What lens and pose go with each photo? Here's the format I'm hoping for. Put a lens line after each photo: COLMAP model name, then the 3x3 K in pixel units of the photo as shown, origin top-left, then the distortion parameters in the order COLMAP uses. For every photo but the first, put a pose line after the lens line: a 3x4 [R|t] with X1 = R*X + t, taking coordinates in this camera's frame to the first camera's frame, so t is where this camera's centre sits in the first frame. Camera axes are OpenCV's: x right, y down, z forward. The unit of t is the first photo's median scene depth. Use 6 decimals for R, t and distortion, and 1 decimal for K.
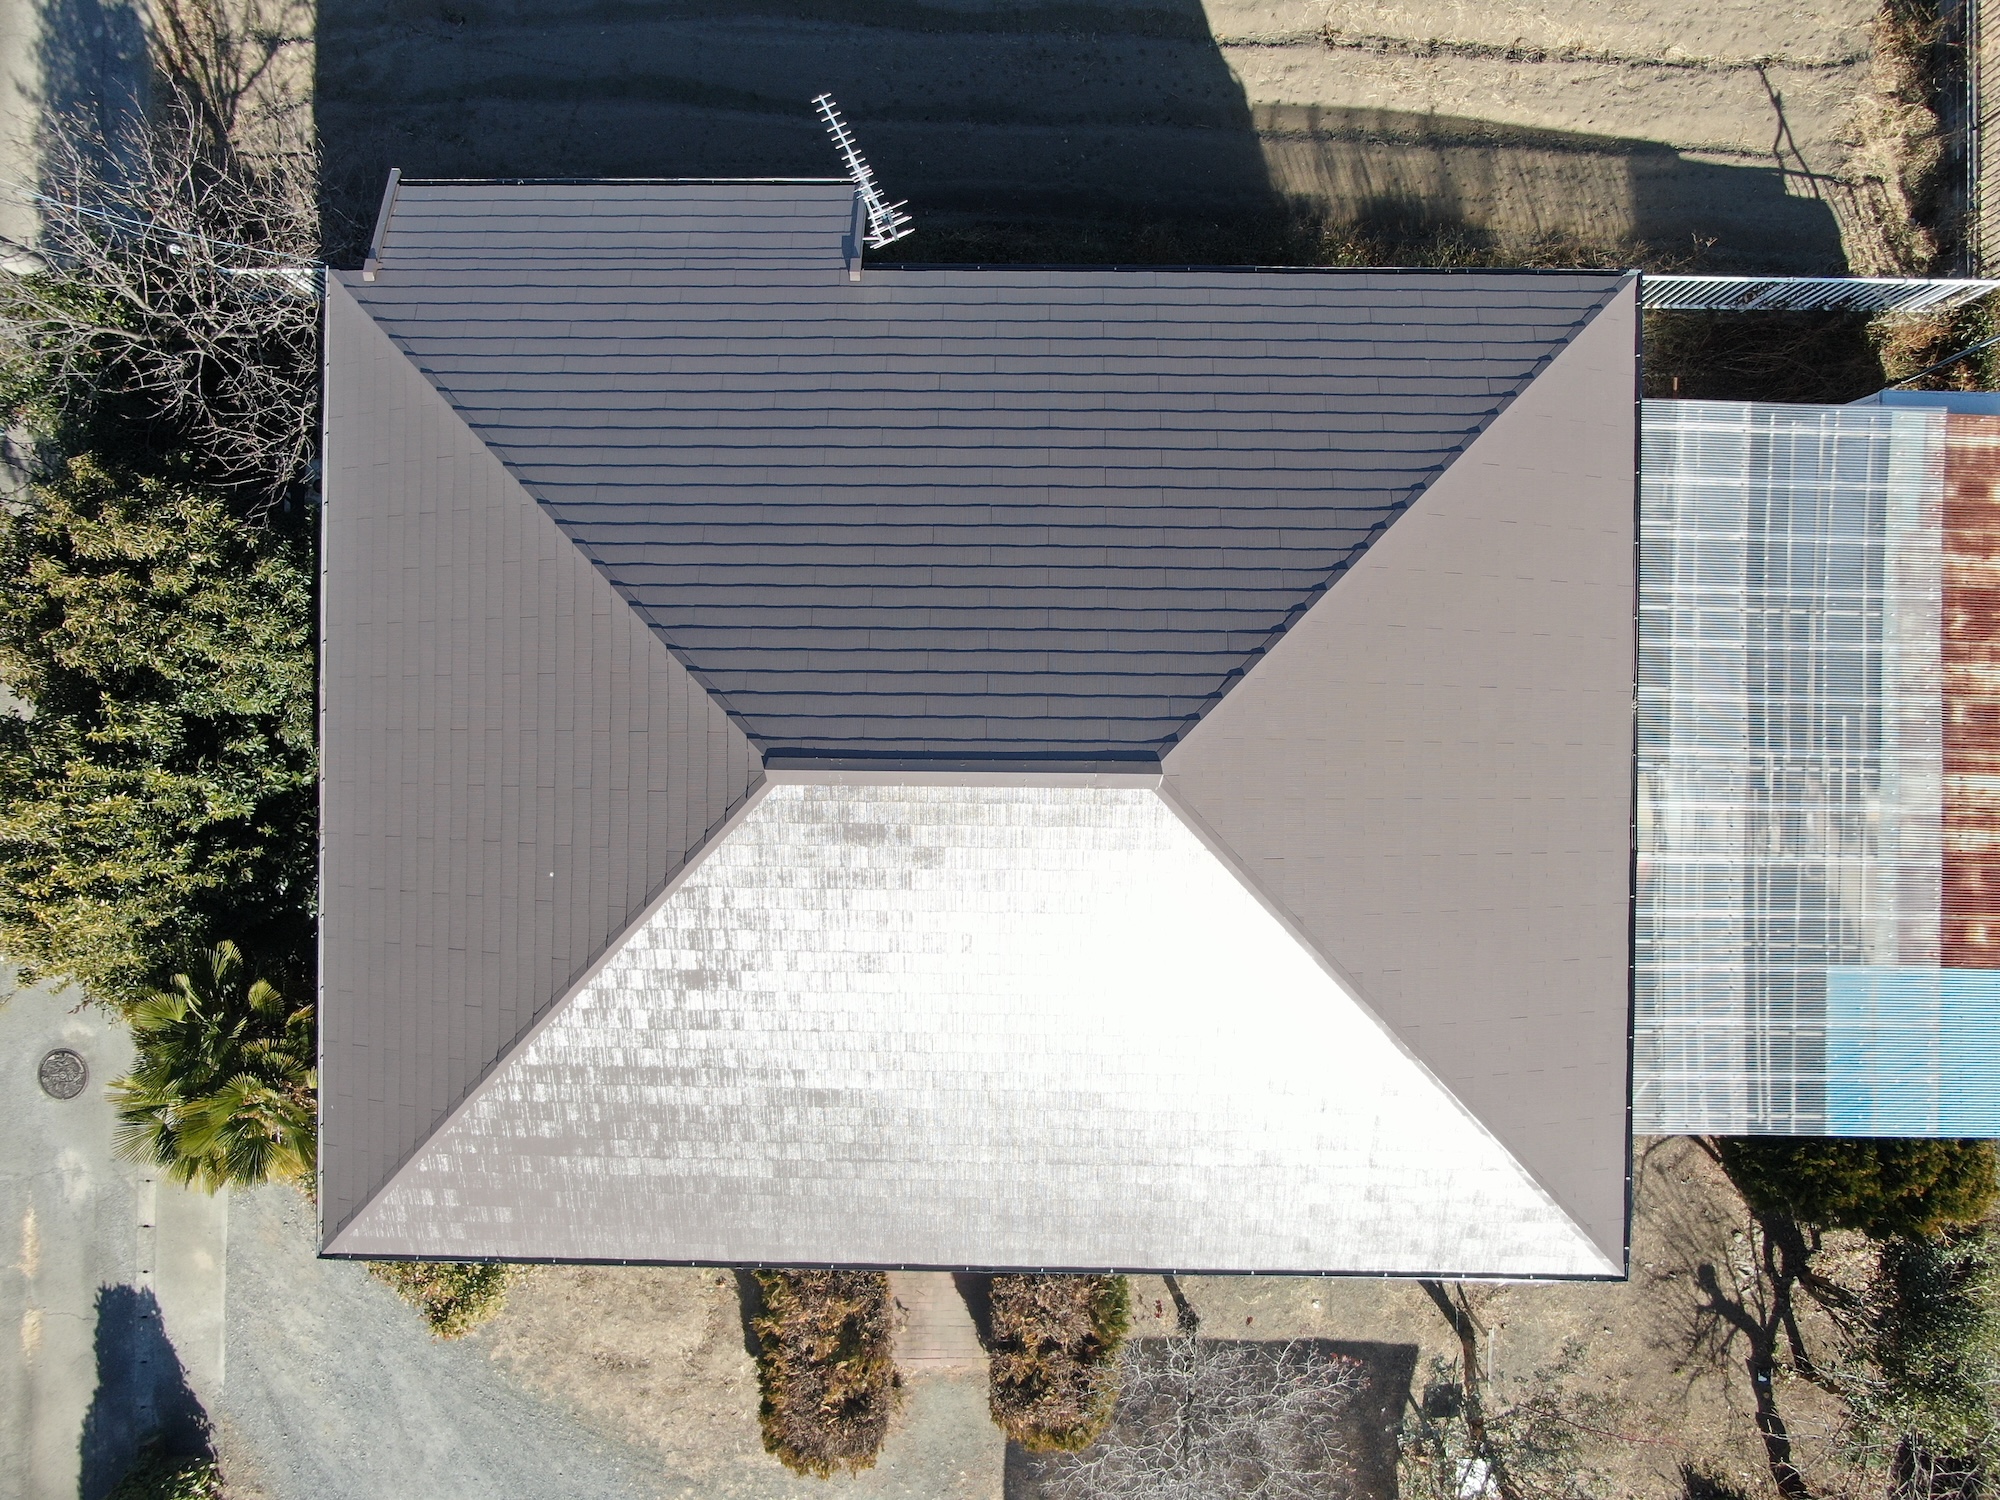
lens RADIAL K [[1435.9, 0, 994.8], [0, 1435.9, 745.3], [0, 0, 1]] dist [-0.000279, -0.037178]
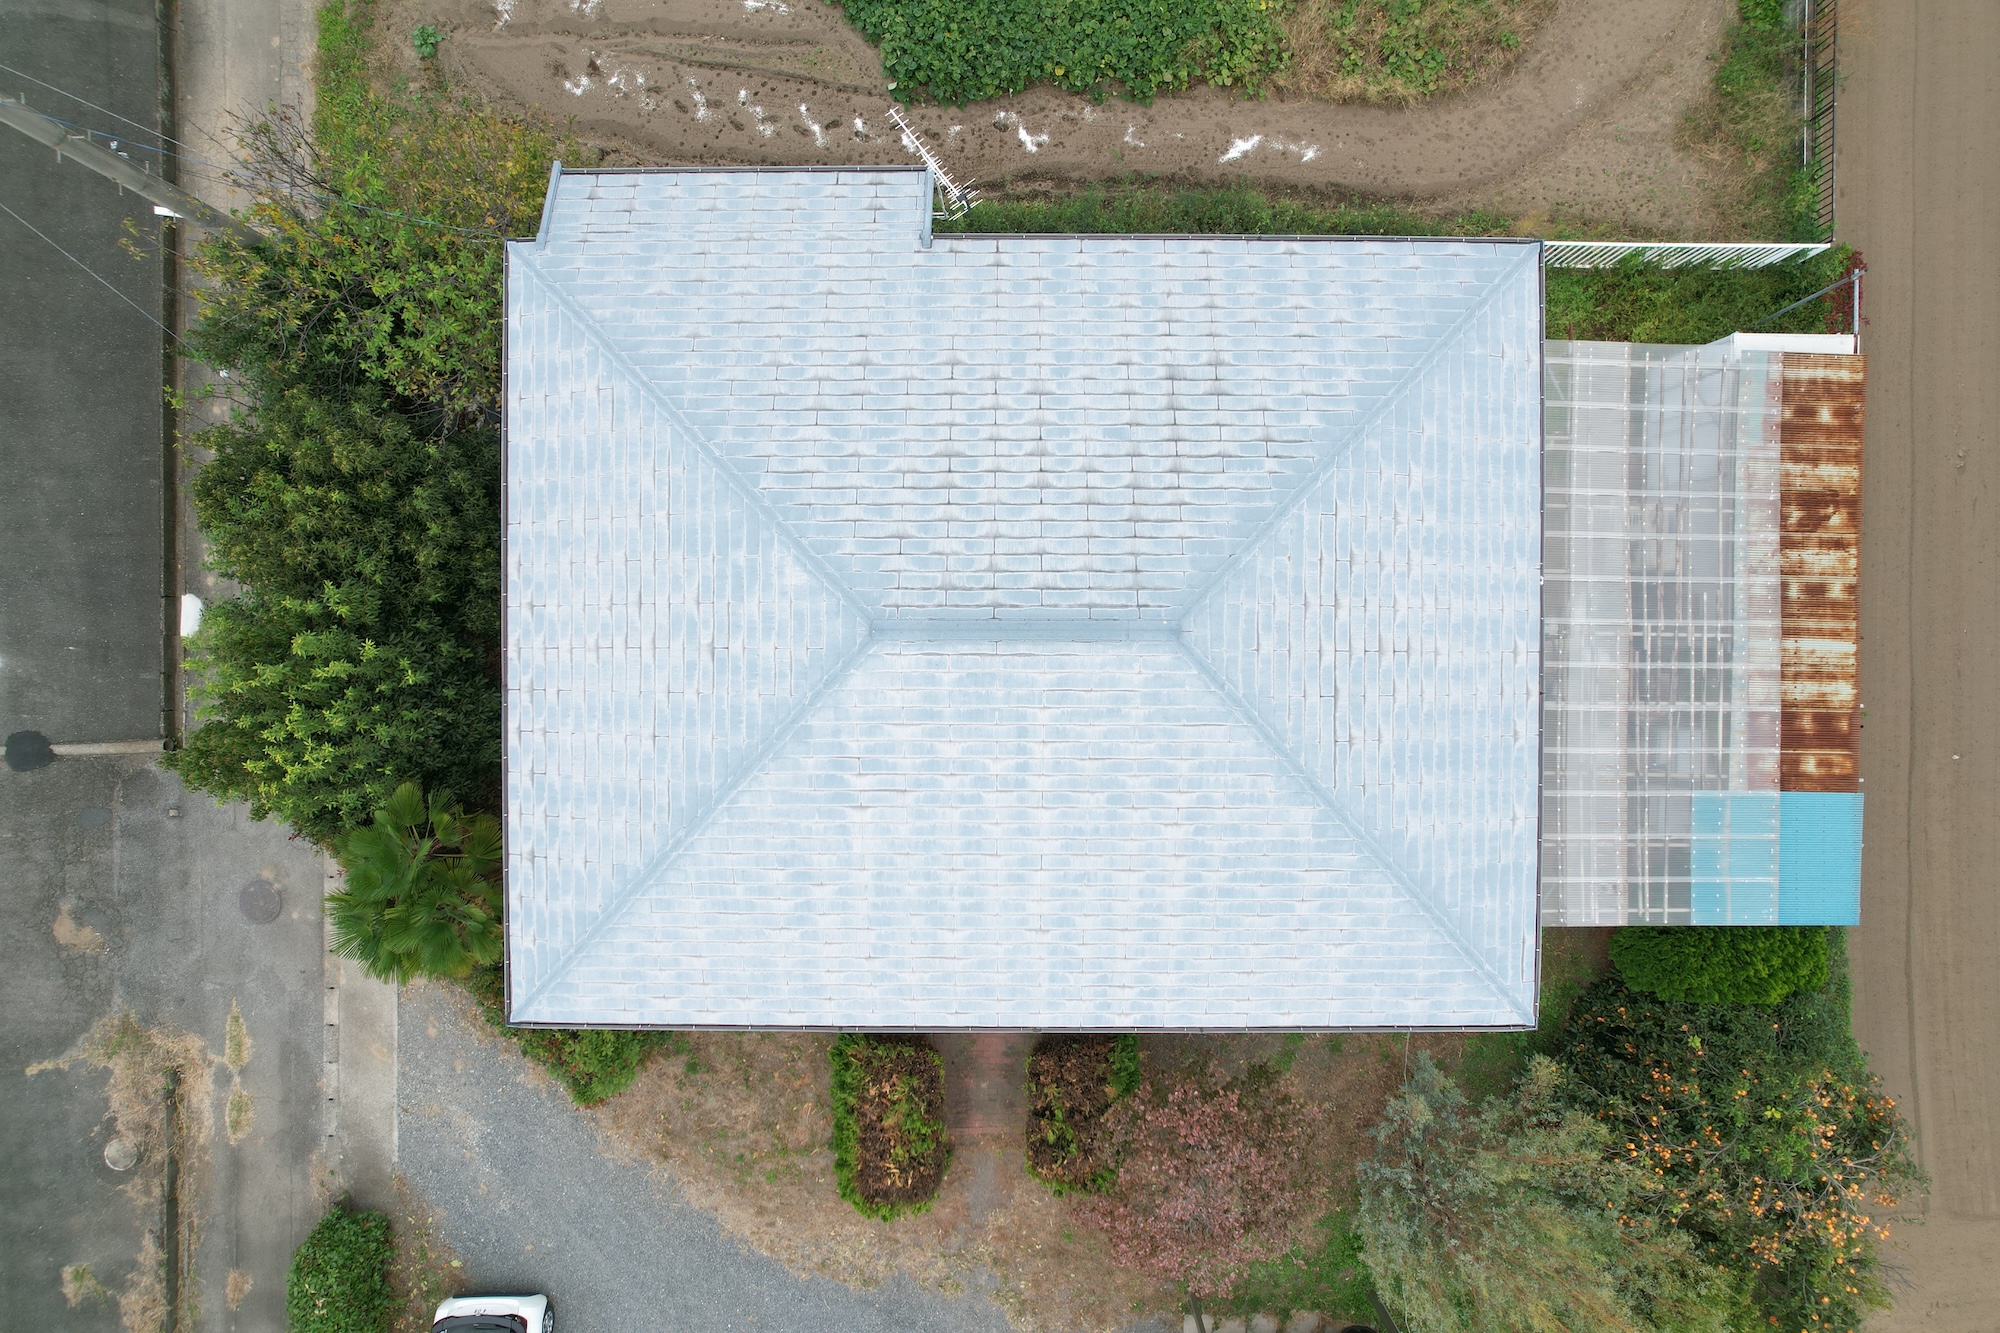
lens RADIAL K [[1251.0, 0, 1006.2], [0, 1251.0, 665.9], [0, 0, 1]] dist [-0.036678, 0.017043]
pose [[0.999668, -0.006453, -0.024950, 0.006708], [0.007395, 0.999255, 0.037873, -0.001757], [0.024687, -0.038045, 0.998971, -0.108325]]
